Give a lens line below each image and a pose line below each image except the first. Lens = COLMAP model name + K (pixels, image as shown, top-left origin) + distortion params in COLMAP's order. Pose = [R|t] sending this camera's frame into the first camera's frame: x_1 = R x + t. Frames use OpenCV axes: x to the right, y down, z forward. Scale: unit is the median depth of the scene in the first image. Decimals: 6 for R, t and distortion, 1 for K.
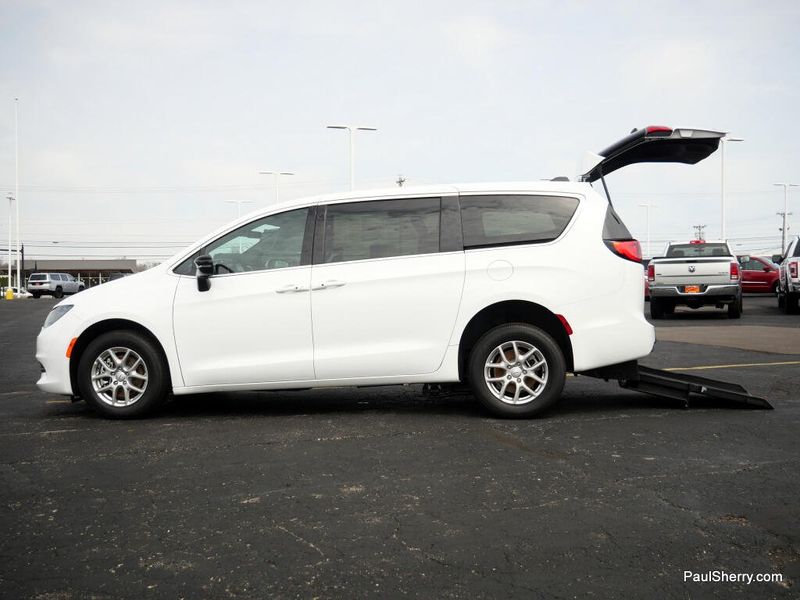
lens RADIAL K [[812.5, 0, 400.0], [0, 812.5, 300.0], [0, 0, 1]] dist [-0.005408, 0.006706]
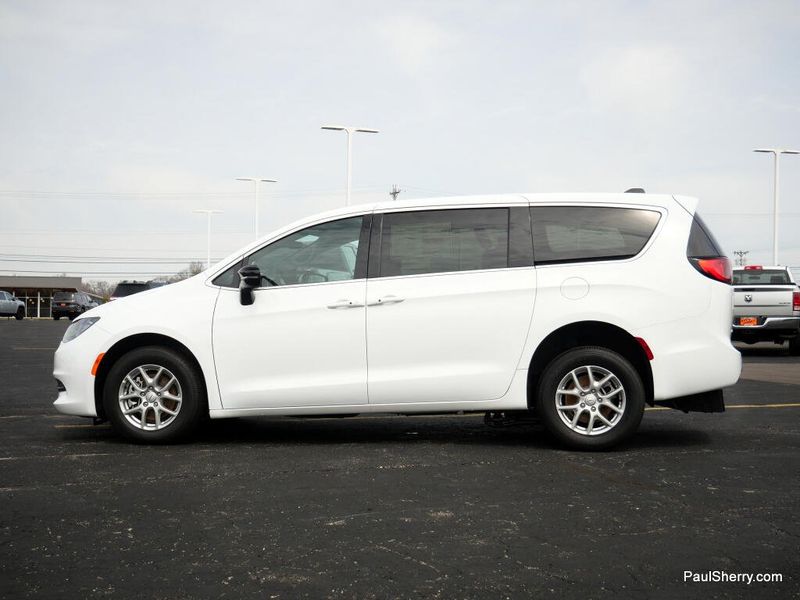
lens RADIAL K [[948.3, 0, 399.3], [0, 948.3, 312.4], [0, 0, 1]] dist [0.013201, 0.012884]
pose [[0.999756, 0.020610, 0.008003, -0.080794], [-0.020451, 0.999601, -0.019469, 0.015199], [-0.008401, 0.019300, 0.999778, -0.066725]]
